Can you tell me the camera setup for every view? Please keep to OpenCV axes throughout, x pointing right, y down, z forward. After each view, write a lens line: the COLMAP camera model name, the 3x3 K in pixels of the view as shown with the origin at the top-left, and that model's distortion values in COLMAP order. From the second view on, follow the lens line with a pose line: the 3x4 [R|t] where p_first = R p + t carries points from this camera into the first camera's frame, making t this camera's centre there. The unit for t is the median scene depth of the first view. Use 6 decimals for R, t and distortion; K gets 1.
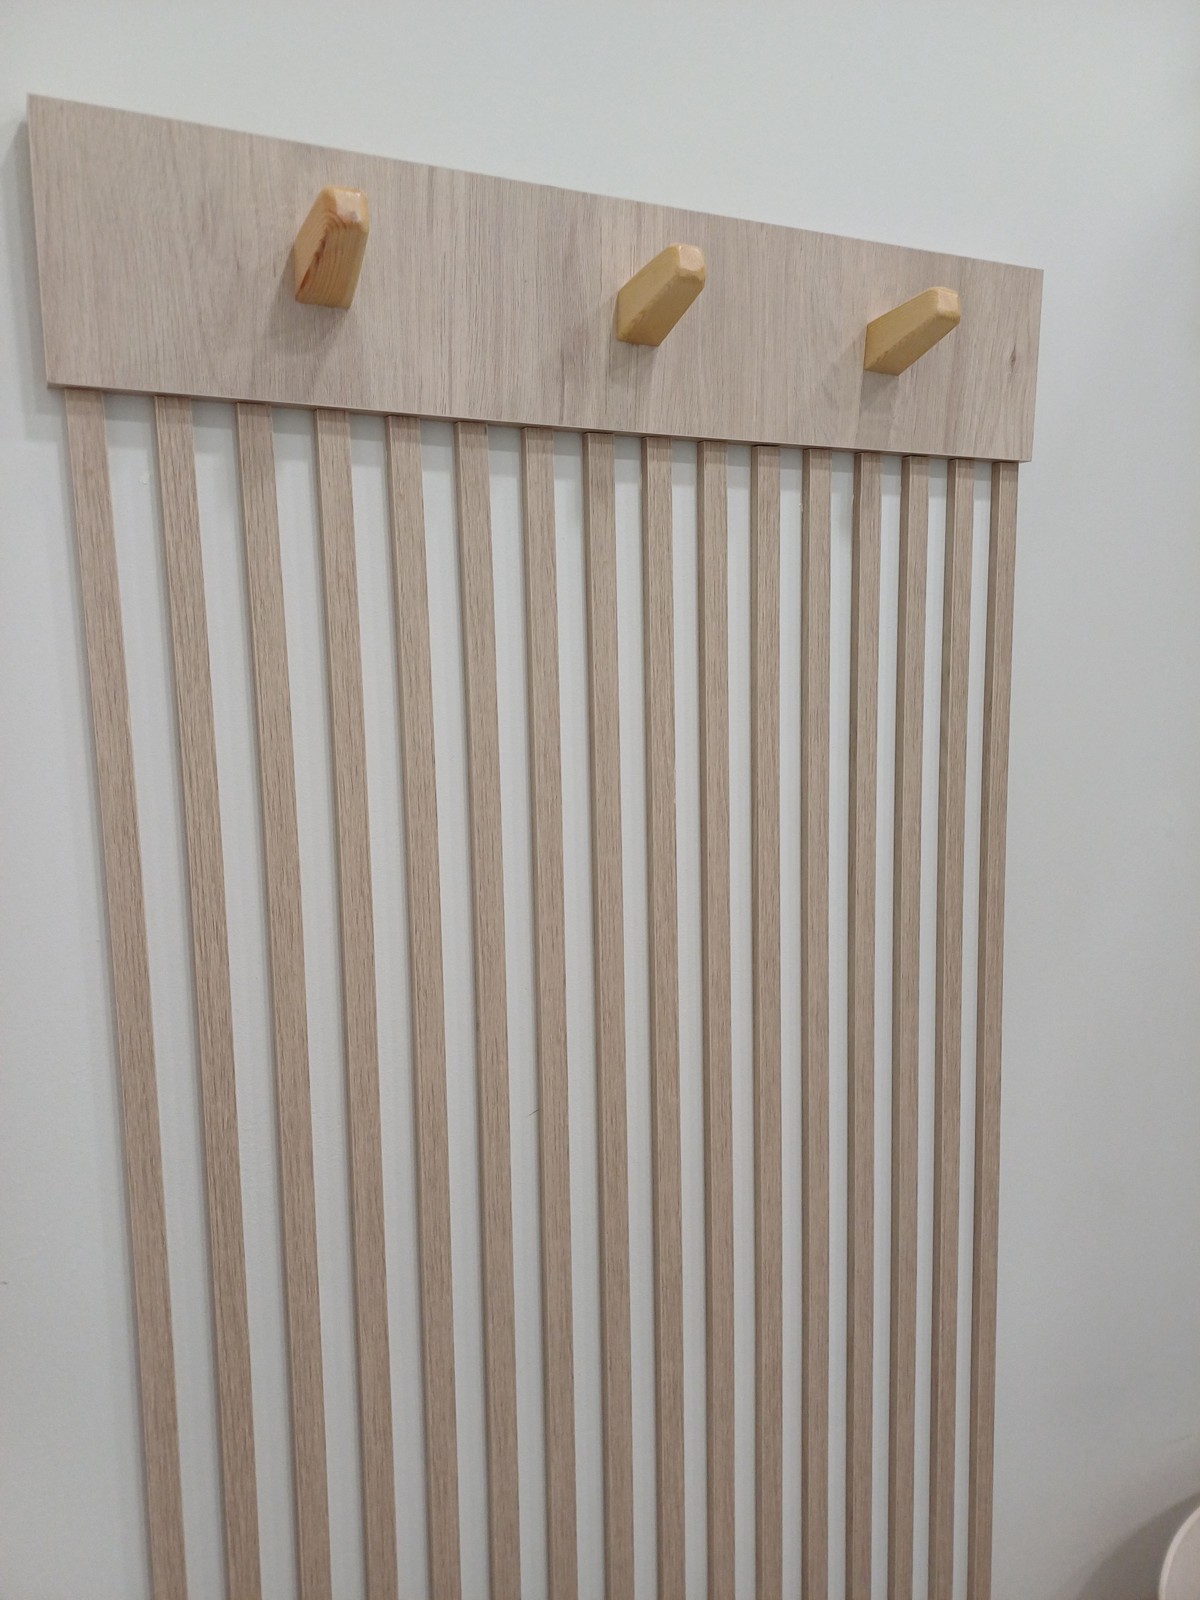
lens RADIAL K [[1186.6, 0, 600.0], [0, 1186.6, 800.0], [0, 0, 1]] dist [0.071961, -0.078944]
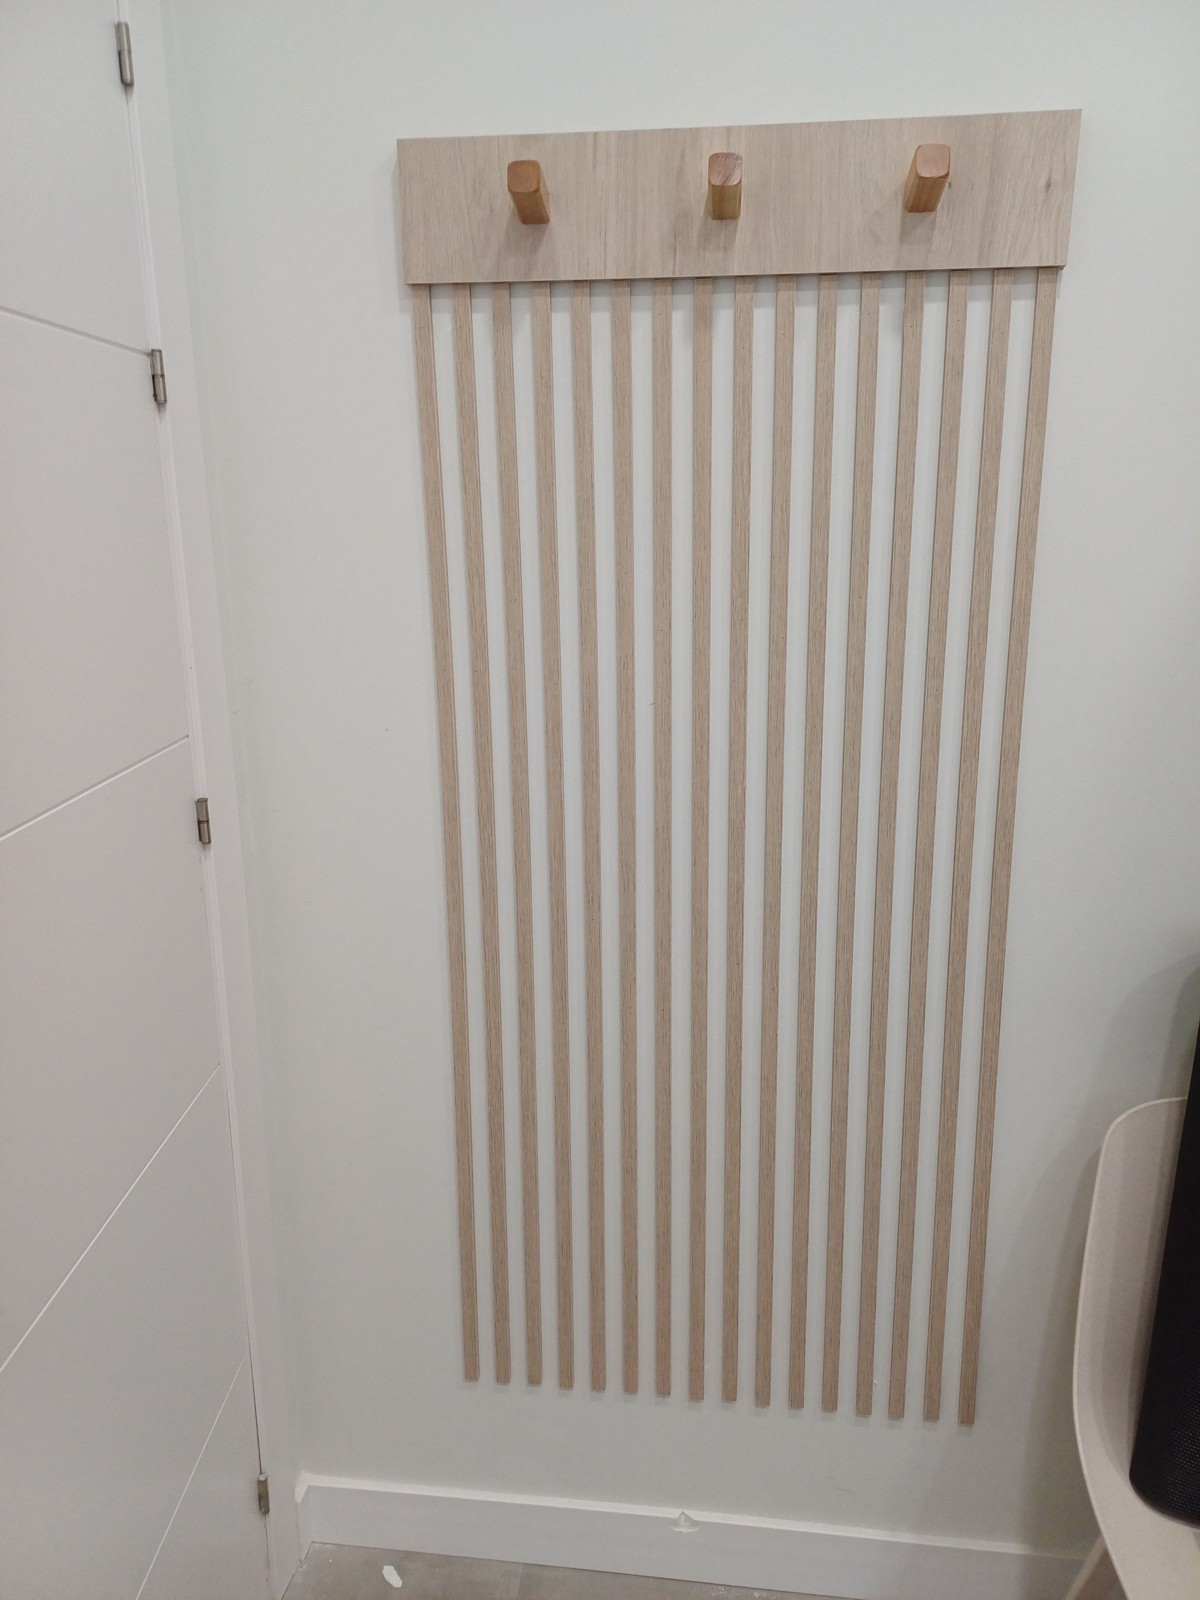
lens RADIAL K [[1186.6, 0, 600.0], [0, 1186.6, 800.0], [0, 0, 1]] dist [0.071961, -0.078944]
pose [[0.839203, 0.141776, -0.525013, 0.860134], [-0.071799, 0.985853, 0.151456, 0.159415], [0.539058, -0.089407, 0.837510, -0.521727]]
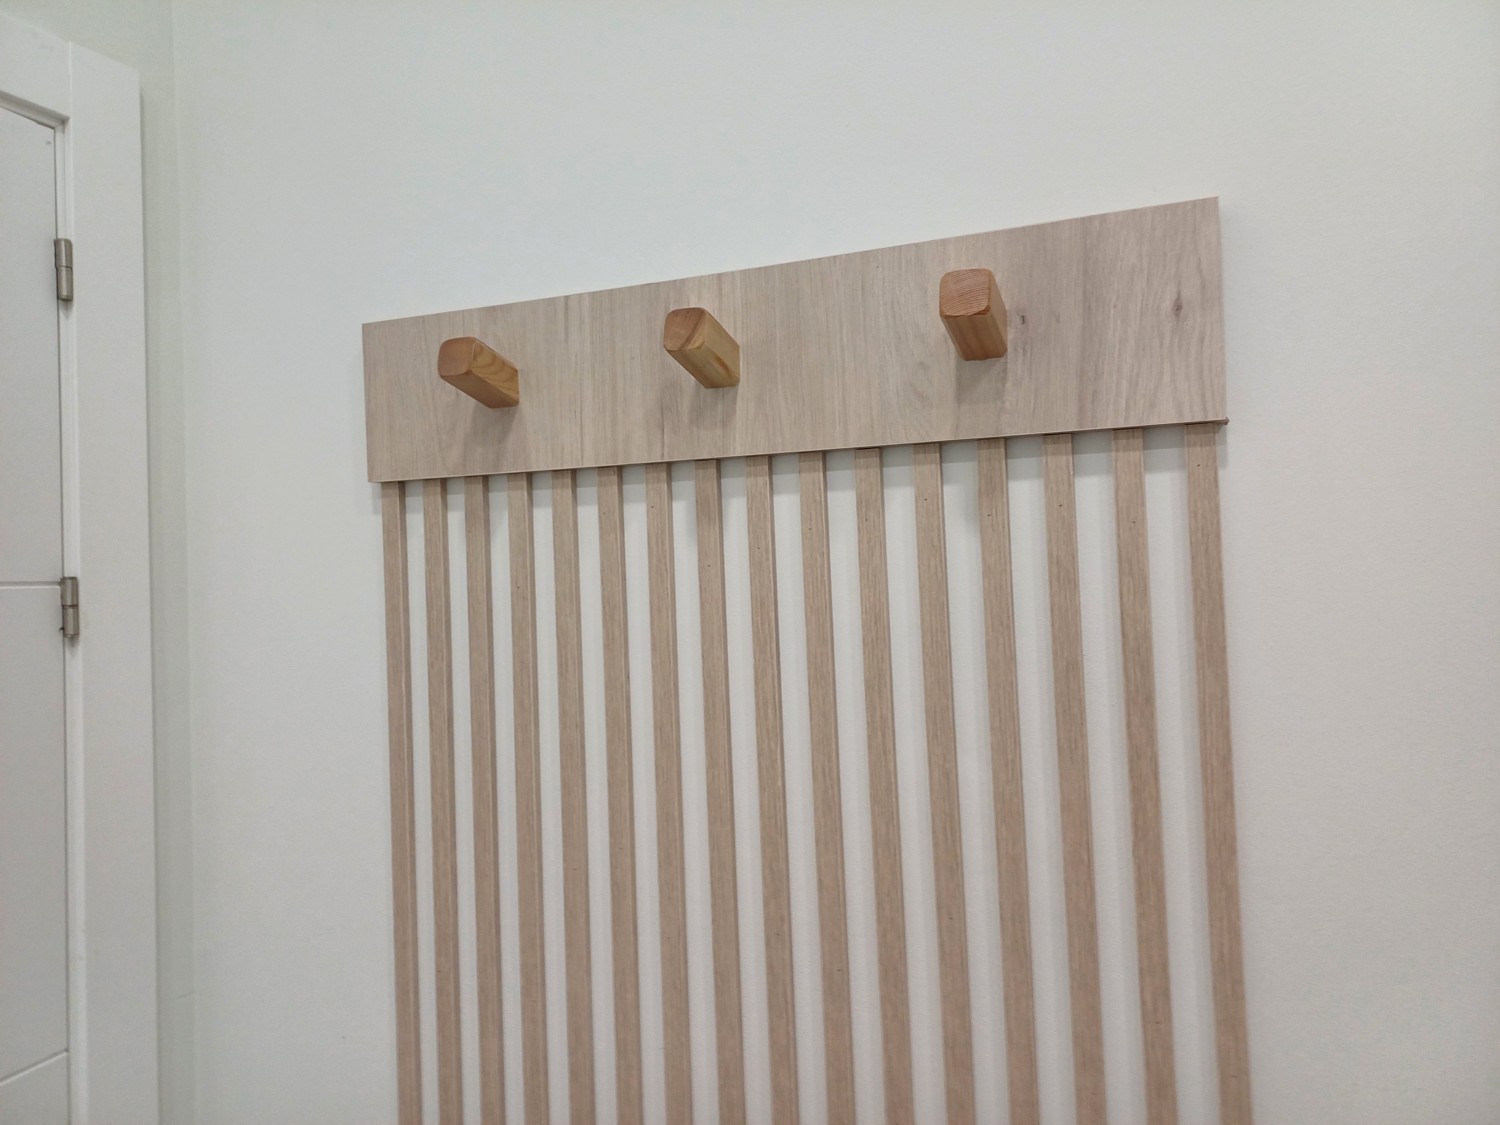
lens RADIAL K [[1112.4, 0, 733.4], [0, 1112.4, 548.4], [0, 0, 1]] dist [0.071961, -0.078944]
pose [[0.643633, -0.022657, -0.764999, 0.885068], [-0.072654, 0.993239, -0.090544, -0.124713], [0.761878, 0.113858, 0.637635, 0.330626]]
